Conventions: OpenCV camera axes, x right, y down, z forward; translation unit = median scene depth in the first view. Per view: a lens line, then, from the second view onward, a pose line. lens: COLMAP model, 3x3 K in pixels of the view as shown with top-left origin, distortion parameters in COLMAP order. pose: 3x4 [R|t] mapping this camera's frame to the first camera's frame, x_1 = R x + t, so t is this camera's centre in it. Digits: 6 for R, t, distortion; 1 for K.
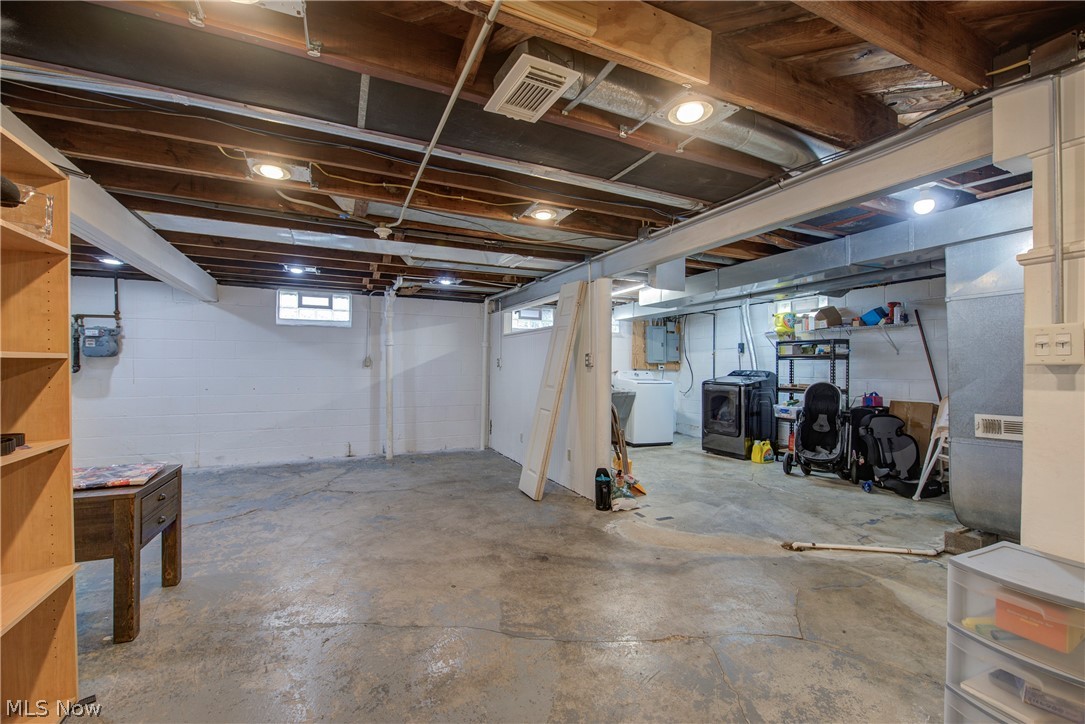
lens RADIAL K [[454.4, 0, 542.5], [0, 454.4, 362.0], [0, 0, 1]] dist [-0.000326, 0.000010]
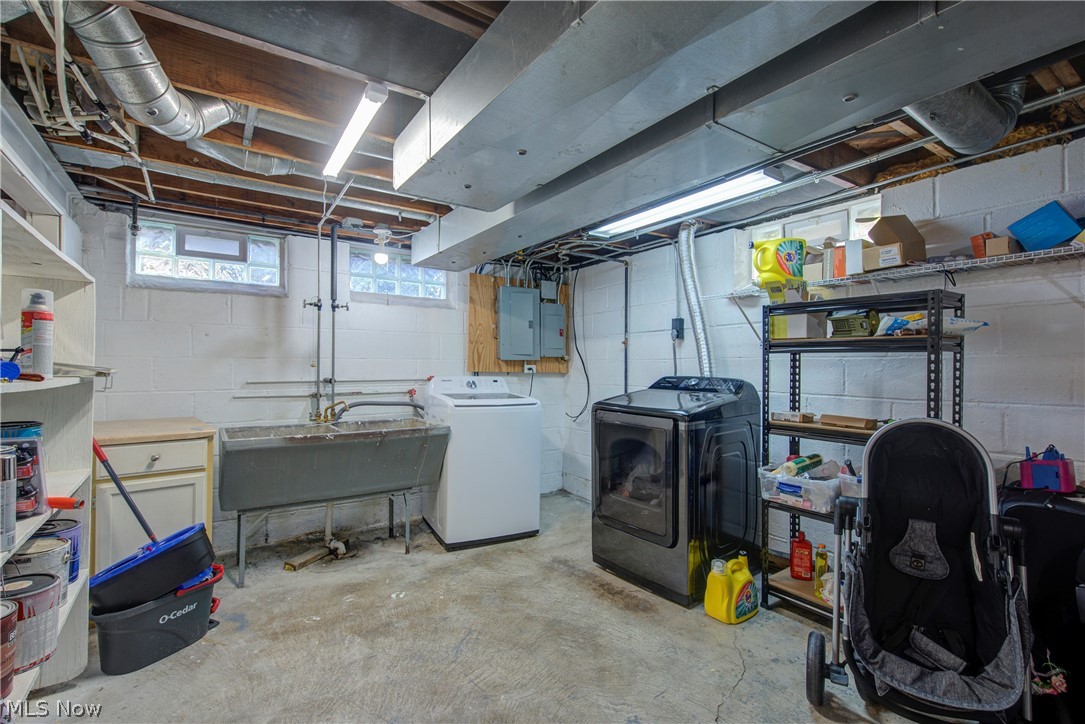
lens RADIAL K [[498.5, 0, 543.8], [0, 498.5, 356.0], [0, 0, 1]] dist [0.002213, 0.000169]
pose [[0.987919, 0.001837, 0.154962, 0.253174], [-0.000969, 0.999983, -0.005679, 0.000980], [-0.154970, 0.005460, 0.987904, 0.588332]]
